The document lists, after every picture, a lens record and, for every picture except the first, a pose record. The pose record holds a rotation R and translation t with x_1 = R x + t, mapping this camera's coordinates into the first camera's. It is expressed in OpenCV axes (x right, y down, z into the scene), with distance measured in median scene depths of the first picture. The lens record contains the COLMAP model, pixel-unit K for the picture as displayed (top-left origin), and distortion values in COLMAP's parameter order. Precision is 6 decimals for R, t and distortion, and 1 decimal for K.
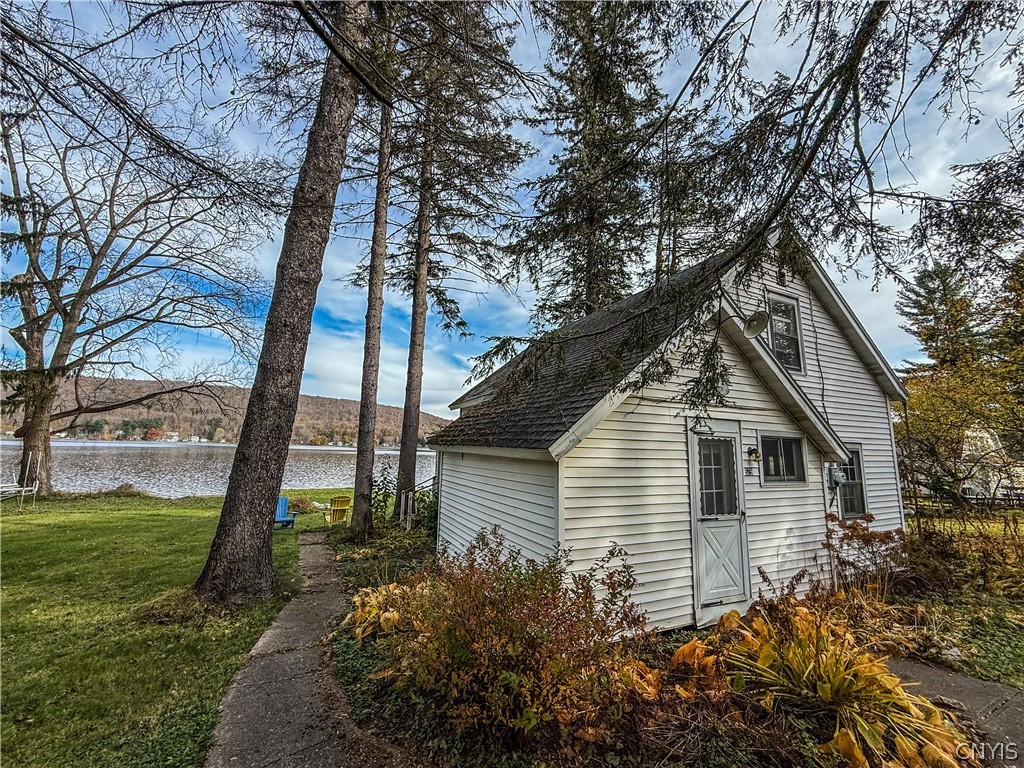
lens RADIAL K [[408.0, 0, 510.6], [0, 408.0, 382.0], [0, 0, 1]] dist [0.000464, 0.000357]
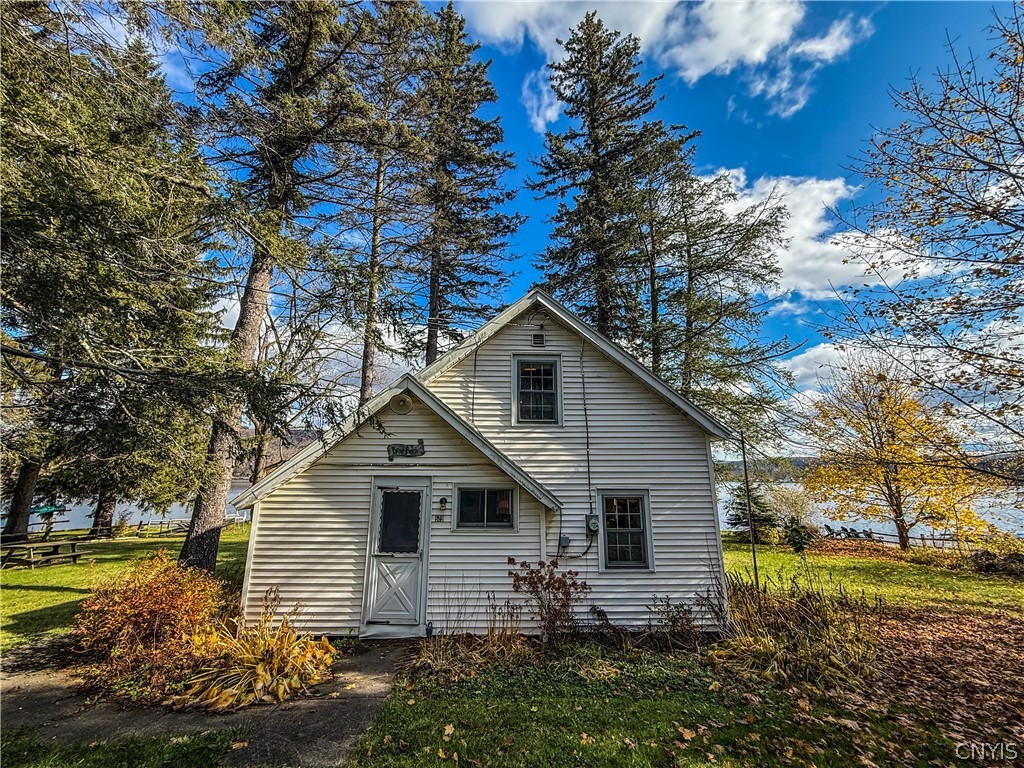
lens RADIAL K [[408.0, 0, 512.8], [0, 408.0, 382.6], [0, 0, 1]] dist [0.000464, 0.000357]
pose [[0.906343, -0.112162, -0.407385, 1.273799], [0.083057, 0.992607, -0.088503, -0.055869], [0.414300, 0.046378, 0.908958, -0.037809]]
